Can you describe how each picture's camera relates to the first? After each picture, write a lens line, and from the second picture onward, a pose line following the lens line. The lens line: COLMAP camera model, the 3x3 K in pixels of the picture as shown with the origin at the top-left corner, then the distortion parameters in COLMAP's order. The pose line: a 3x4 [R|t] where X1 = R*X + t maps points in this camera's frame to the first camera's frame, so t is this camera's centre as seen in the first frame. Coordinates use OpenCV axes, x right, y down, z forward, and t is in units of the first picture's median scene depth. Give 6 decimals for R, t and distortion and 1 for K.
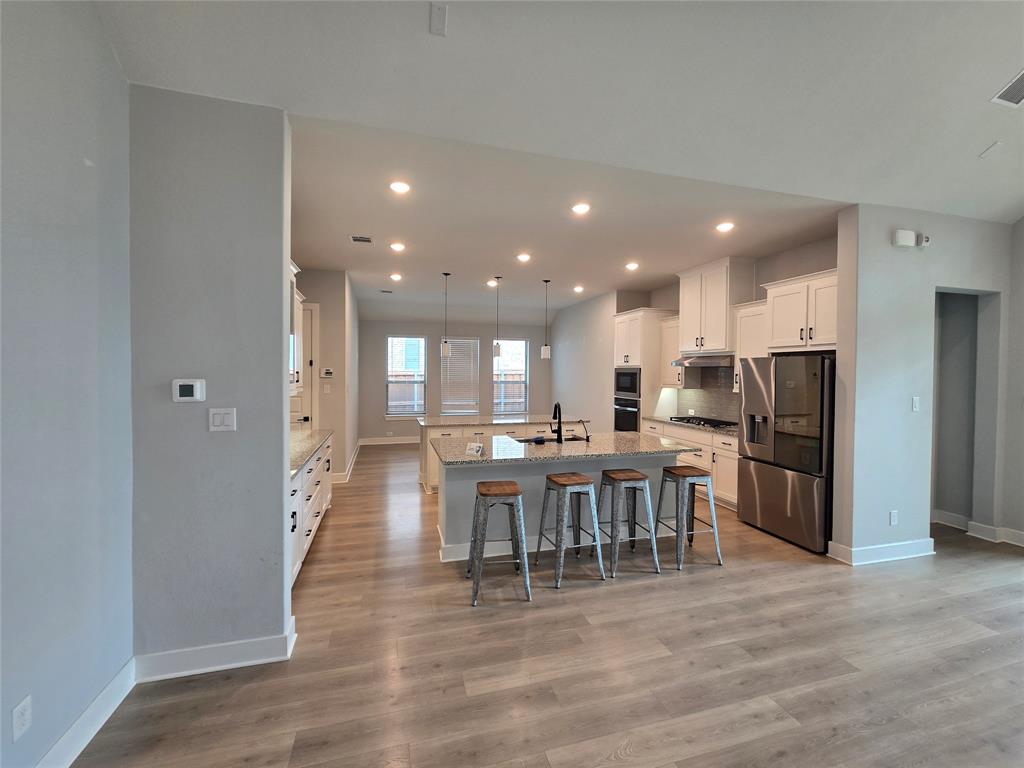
lens RADIAL K [[420.2, 0, 508.5], [0, 420.2, 377.7], [0, 0, 1]] dist [-0.005229, 0.001928]
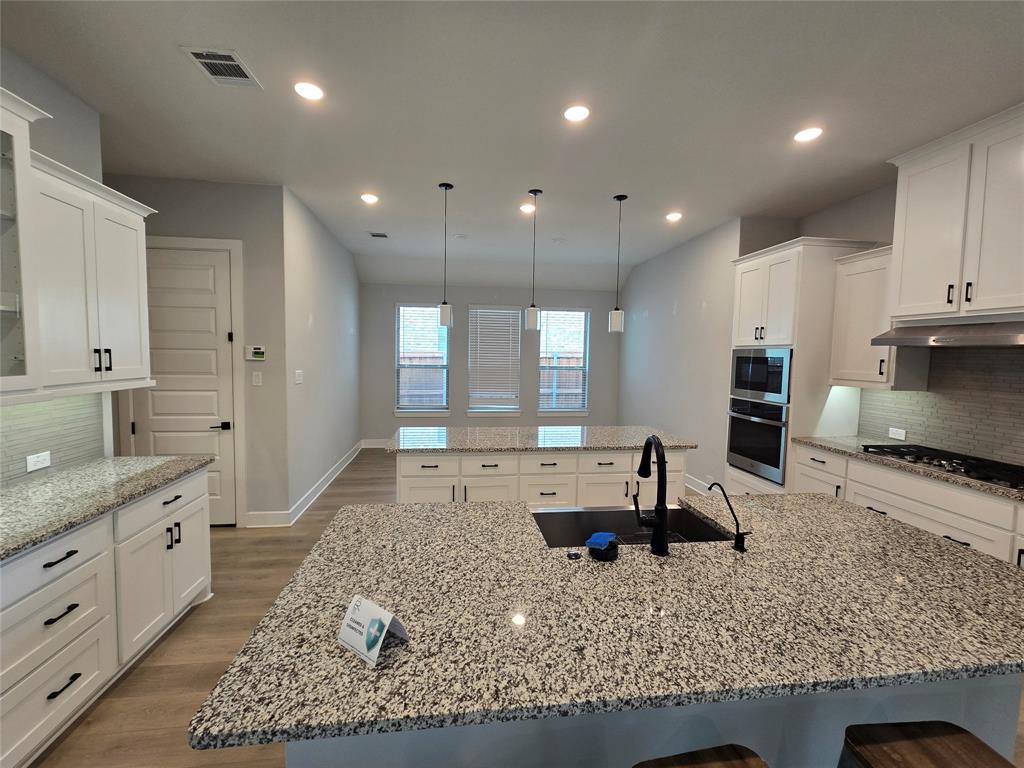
lens RADIAL K [[420.2, 0, 505.1], [0, 420.2, 378.9], [0, 0, 1]] dist [-0.005229, 0.001928]
pose [[0.988092, 0.018111, -0.152797, 0.030024], [-0.011348, 0.998922, 0.045017, -0.005366], [0.153447, -0.042747, 0.987232, 0.444377]]
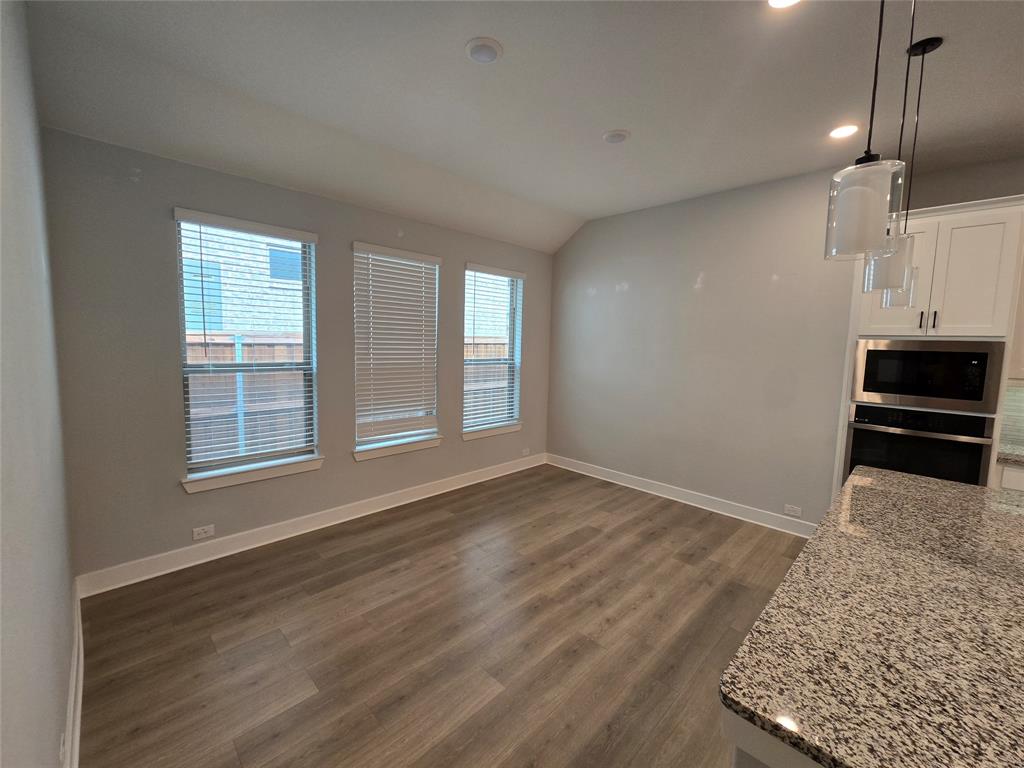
lens RADIAL K [[420.2, 0, 507.7], [0, 420.2, 378.9], [0, 0, 1]] dist [-0.005229, 0.001928]
pose [[0.877581, -0.030163, 0.478479, -0.359158], [-0.010939, 0.996499, 0.082883, -0.018066], [-0.479304, -0.077971, 0.874178, 0.973223]]
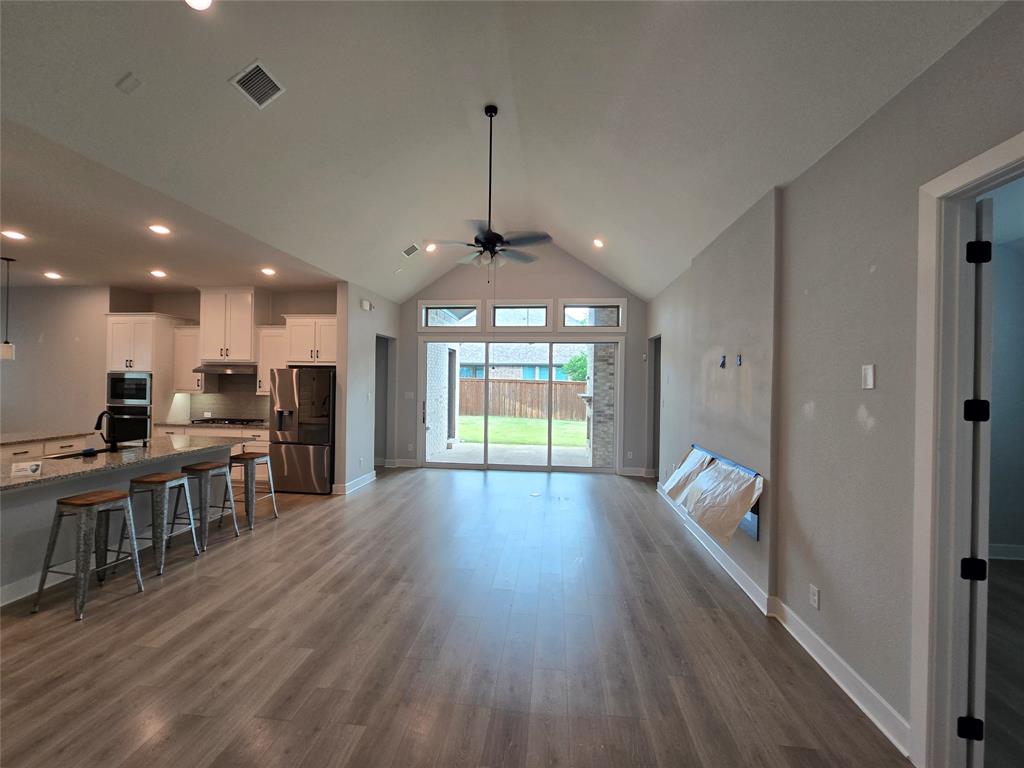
lens RADIAL K [[420.2, 0, 501.9], [0, 420.2, 380.6], [0, 0, 1]] dist [-0.005229, 0.001928]
pose [[0.390695, -0.003537, 0.920513, -0.296314], [0.003308, 0.999992, 0.002438, -0.007826], [-0.920514, 0.002093, 0.390704, -0.146840]]
